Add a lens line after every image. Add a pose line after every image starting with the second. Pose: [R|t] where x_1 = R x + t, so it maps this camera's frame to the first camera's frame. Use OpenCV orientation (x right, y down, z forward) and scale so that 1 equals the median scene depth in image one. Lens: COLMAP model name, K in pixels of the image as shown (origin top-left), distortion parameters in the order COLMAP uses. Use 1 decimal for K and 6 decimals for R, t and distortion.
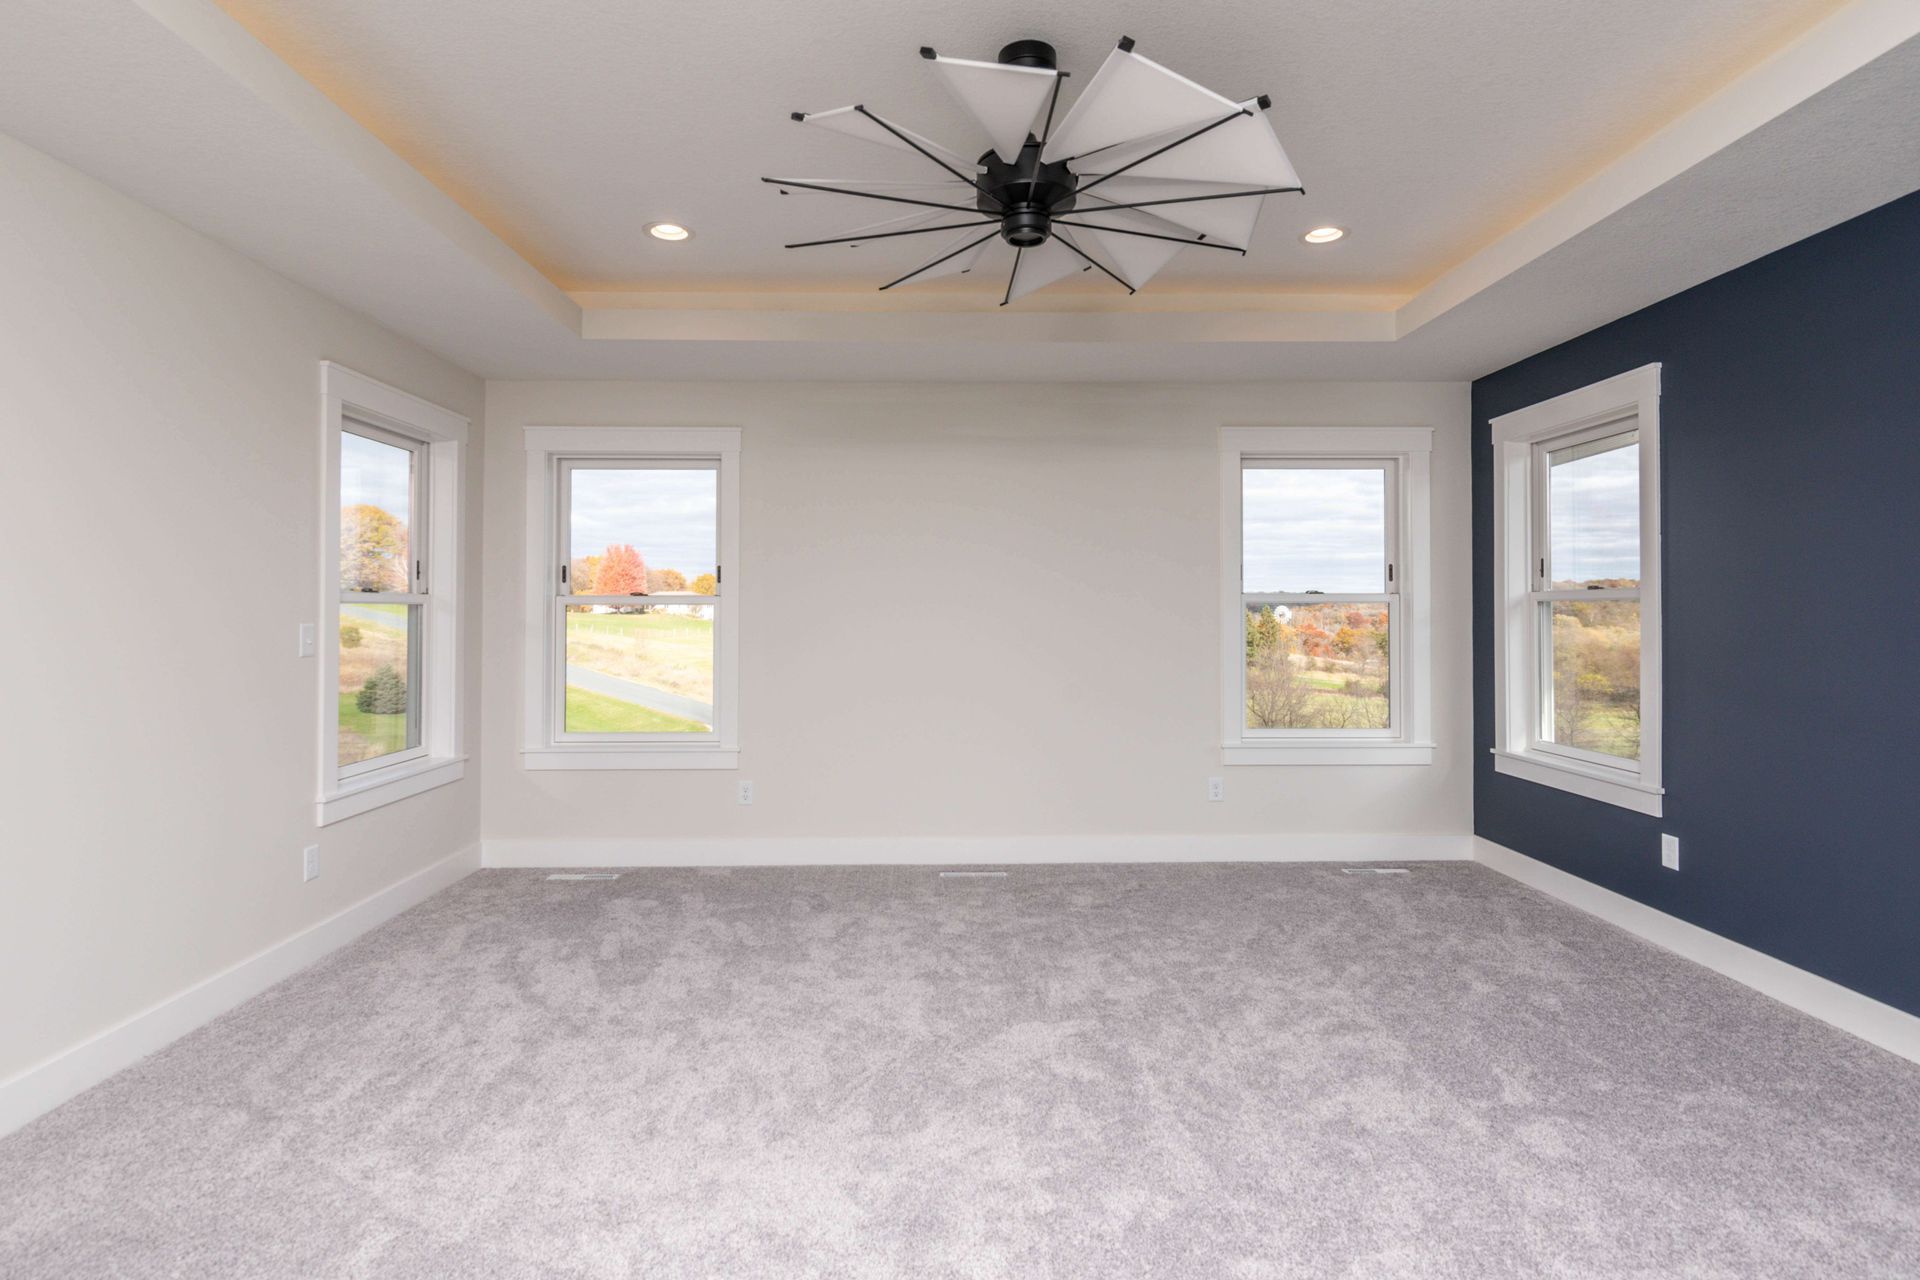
lens RADIAL K [[934.9, 0, 961.3], [0, 934.9, 607.2], [0, 0, 1]] dist [-0.000077, -0.000493]
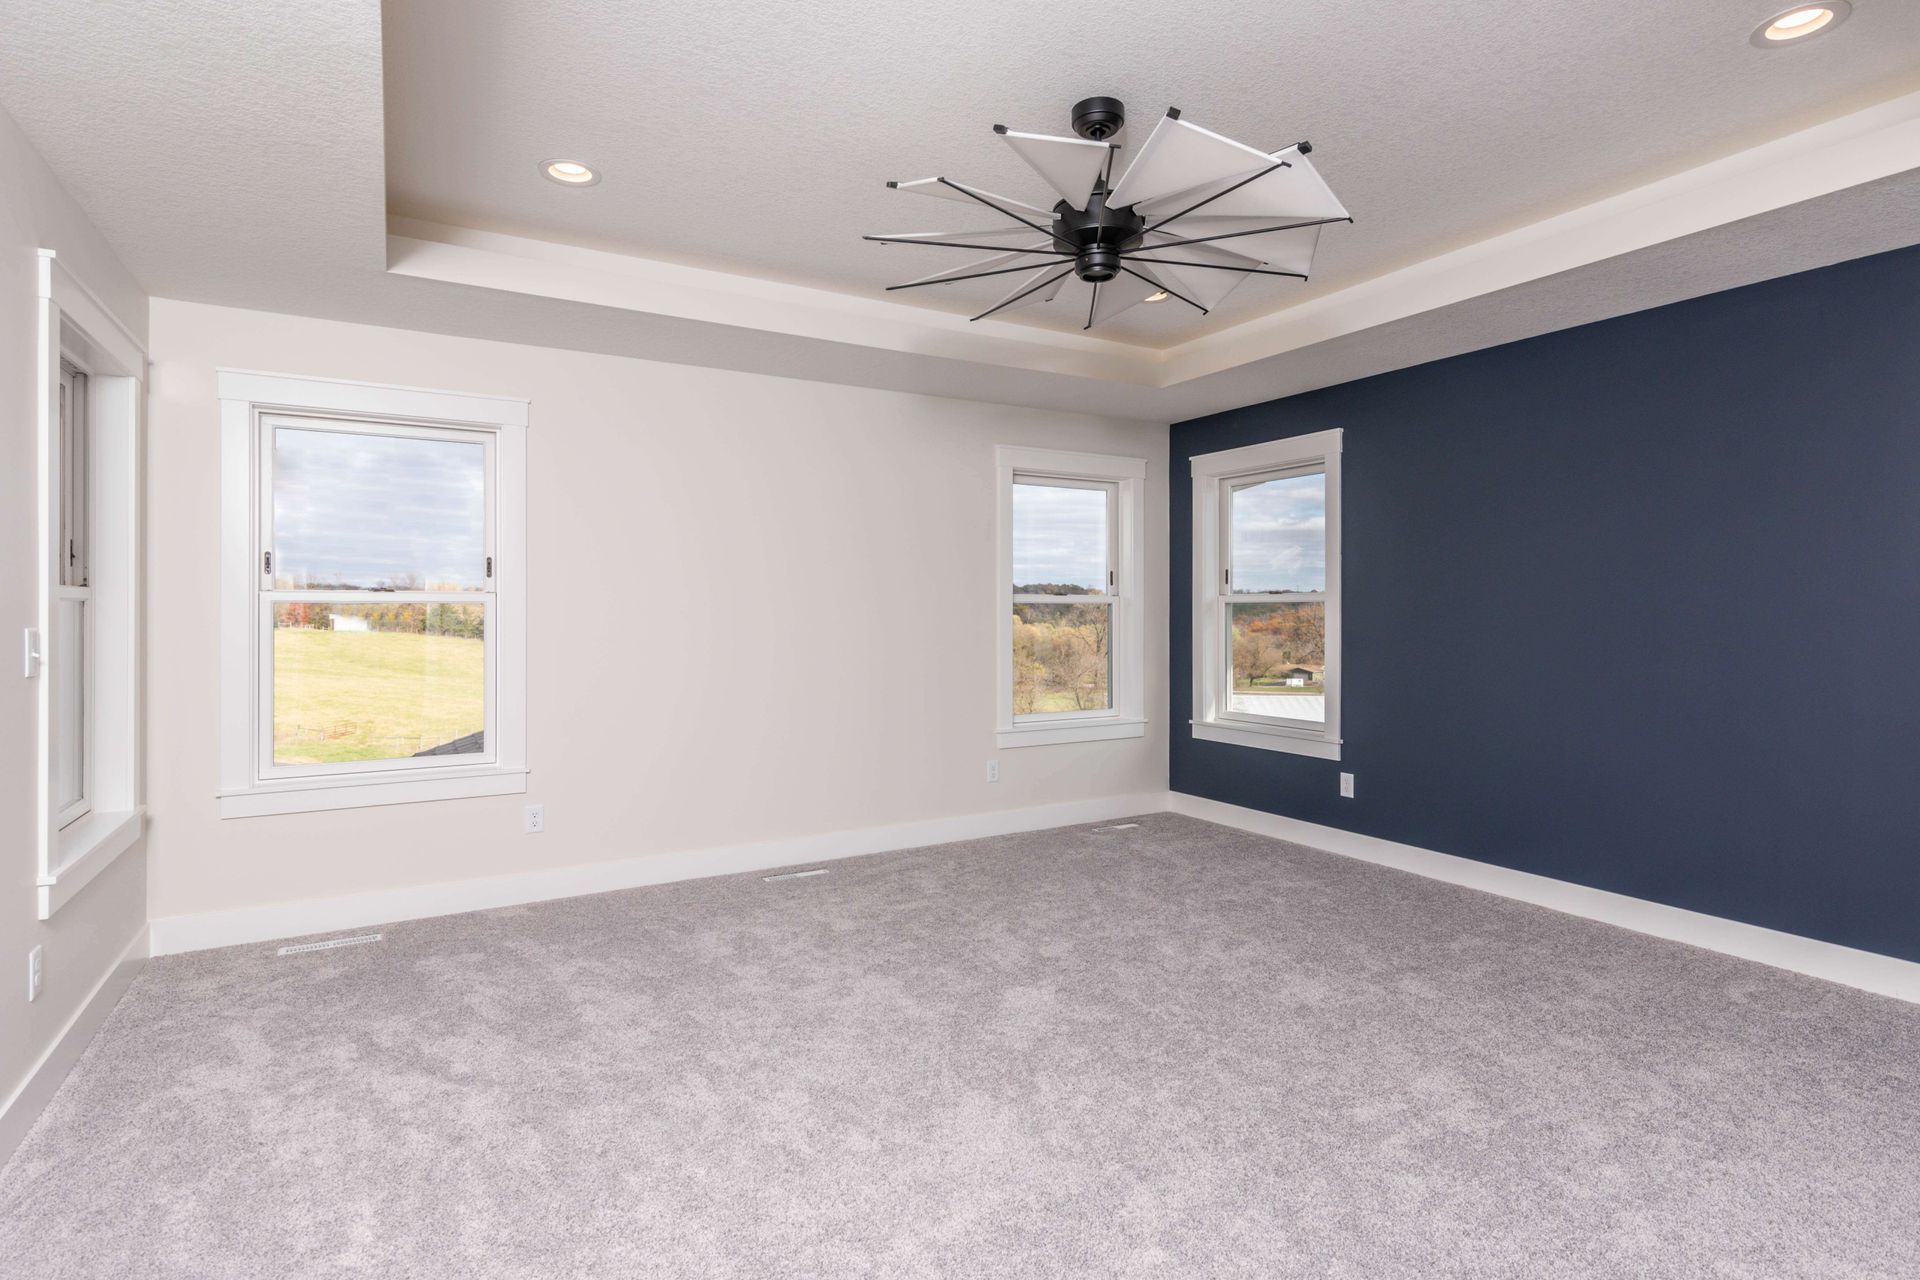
lens RADIAL K [[927.3, 0, 969.3], [0, 927.3, 618.6], [0, 0, 1]] dist [0.001725, -0.000441]
pose [[0.881707, -0.004356, 0.471777, -0.376057], [-0.001365, 0.999930, 0.011784, 0.001396], [-0.471795, -0.011034, 0.881639, 0.061623]]
